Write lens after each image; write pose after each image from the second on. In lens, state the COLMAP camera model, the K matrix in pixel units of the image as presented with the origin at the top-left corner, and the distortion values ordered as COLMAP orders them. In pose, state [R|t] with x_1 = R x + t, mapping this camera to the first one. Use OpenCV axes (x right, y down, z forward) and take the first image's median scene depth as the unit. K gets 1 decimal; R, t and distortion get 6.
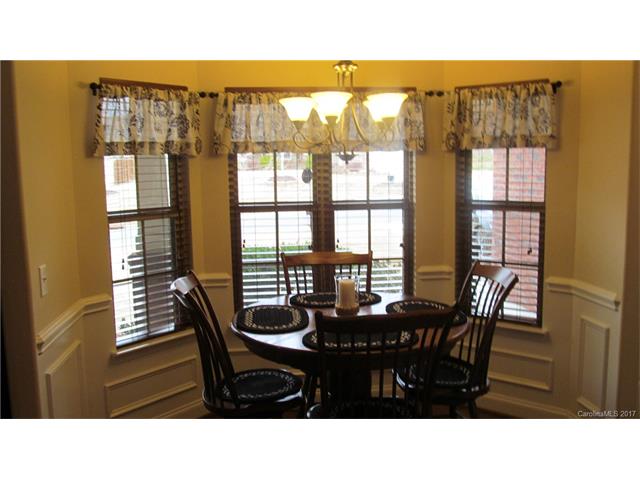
lens RADIAL K [[615.8, 0, 320.0], [0, 615.8, 240.0], [0, 0, 1]] dist [-0.044174, 0.004709]
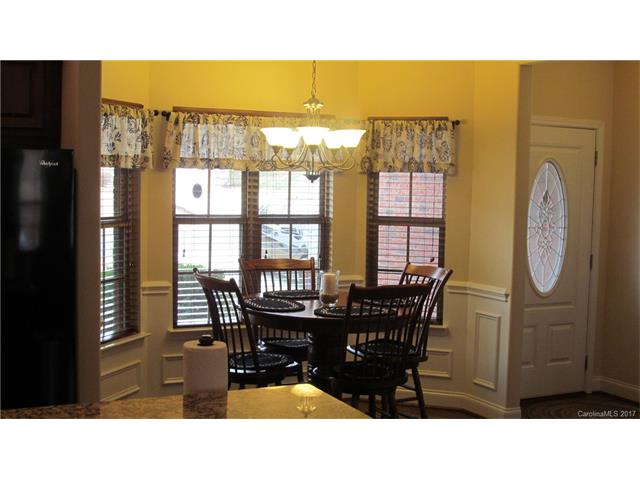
lens RADIAL K [[874.6, 0, 320.0], [0, 874.6, 240.0], [0, 0, 1]] dist [-0.134184, -0.013385]
pose [[0.941877, 0.010365, 0.335799, -0.427797], [0.007896, 0.998565, -0.052971, 0.068001], [-0.335866, 0.052544, 0.940443, -0.512766]]
